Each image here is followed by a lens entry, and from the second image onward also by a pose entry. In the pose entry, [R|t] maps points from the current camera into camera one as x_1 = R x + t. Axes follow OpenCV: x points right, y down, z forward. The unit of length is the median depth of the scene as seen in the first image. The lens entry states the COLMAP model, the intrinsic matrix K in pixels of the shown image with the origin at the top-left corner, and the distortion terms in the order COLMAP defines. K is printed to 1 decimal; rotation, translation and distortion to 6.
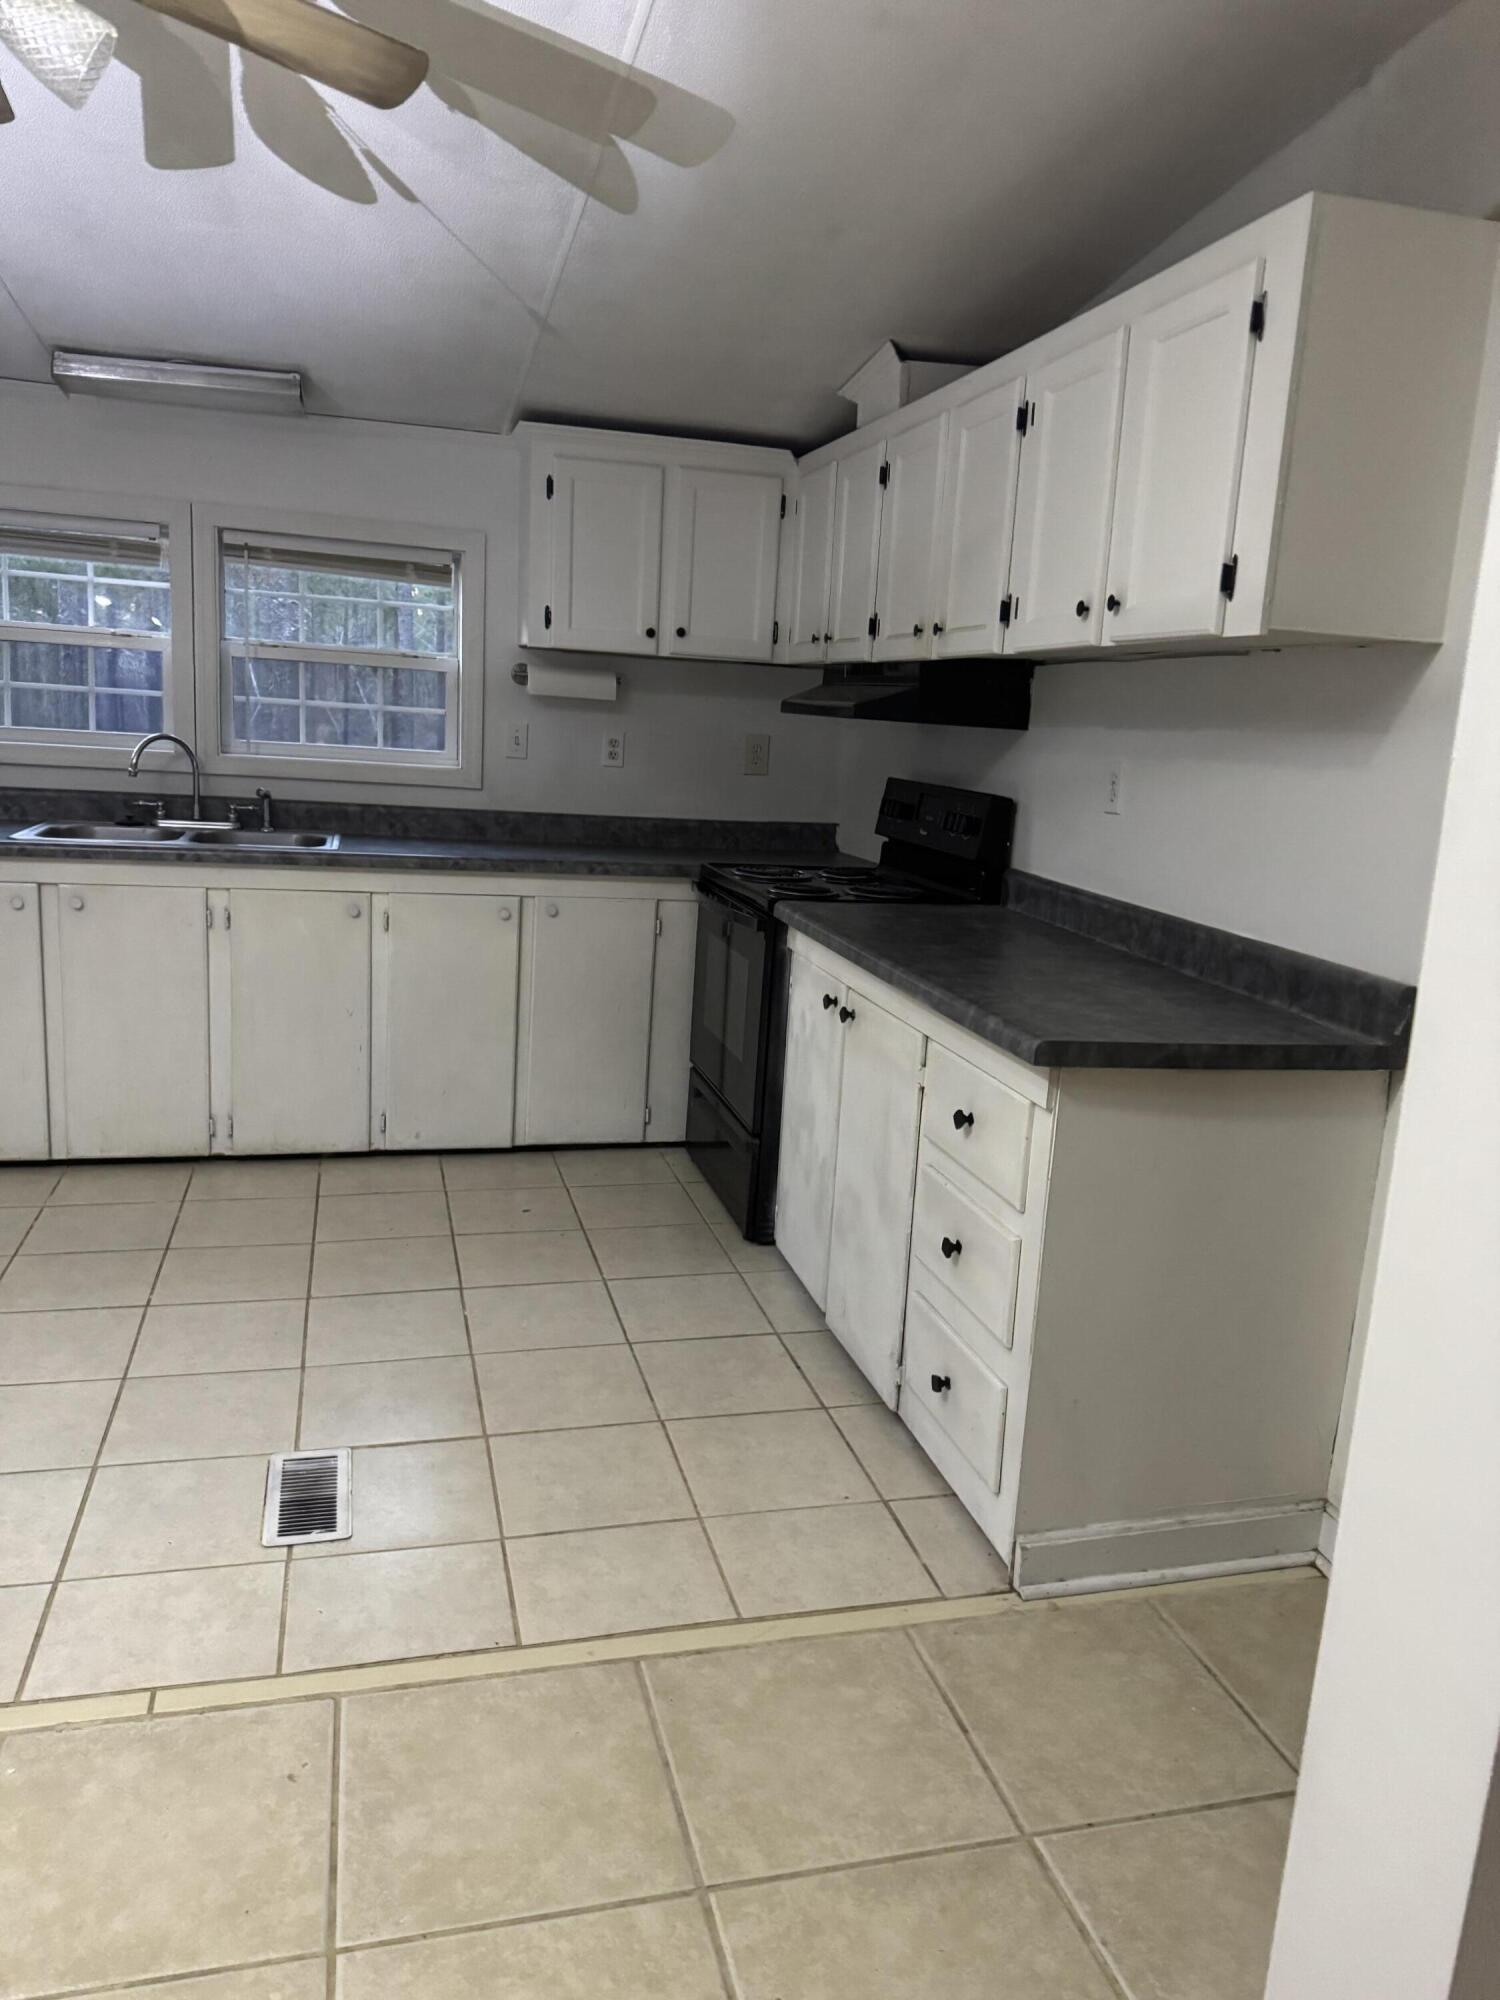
lens RADIAL K [[1427.5, 0, 761.6], [0, 1427.5, 1009.9], [0, 0, 1]] dist [0.047847, -0.041235]
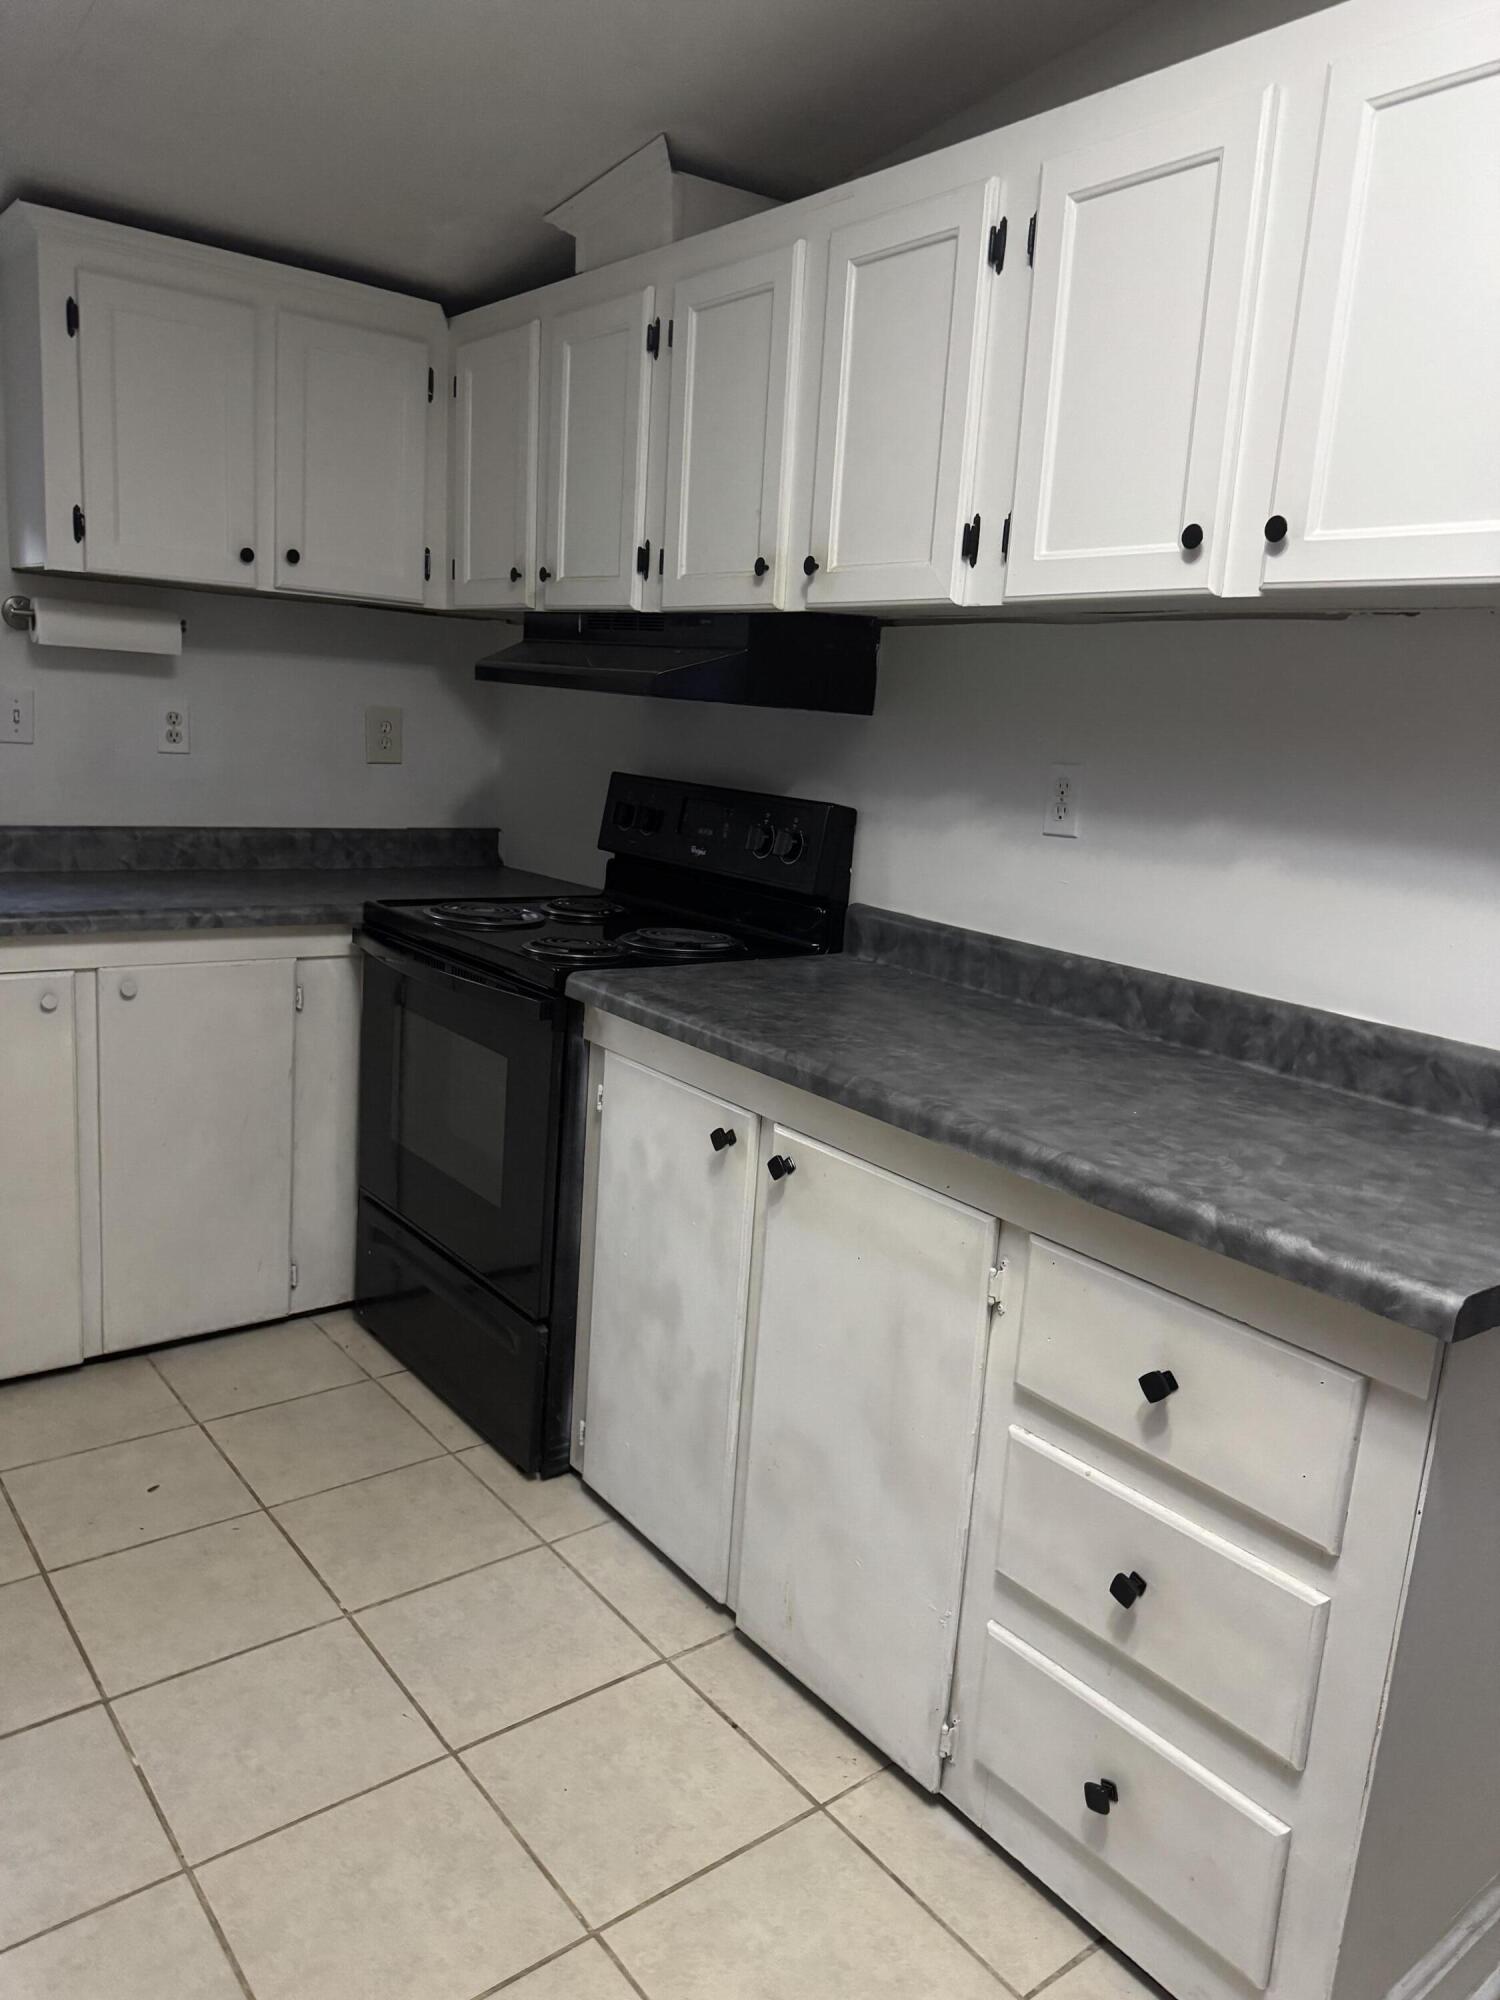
lens RADIAL K [[1421.3, 0, 766.3], [0, 1421.3, 1004.5], [0, 0, 1]] dist [0.020612, -0.021395]
pose [[0.917299, -0.074498, 0.391167, -0.148113], [0.064601, 0.997171, 0.038420, -0.074108], [-0.392923, -0.009973, 0.919517, 0.331230]]
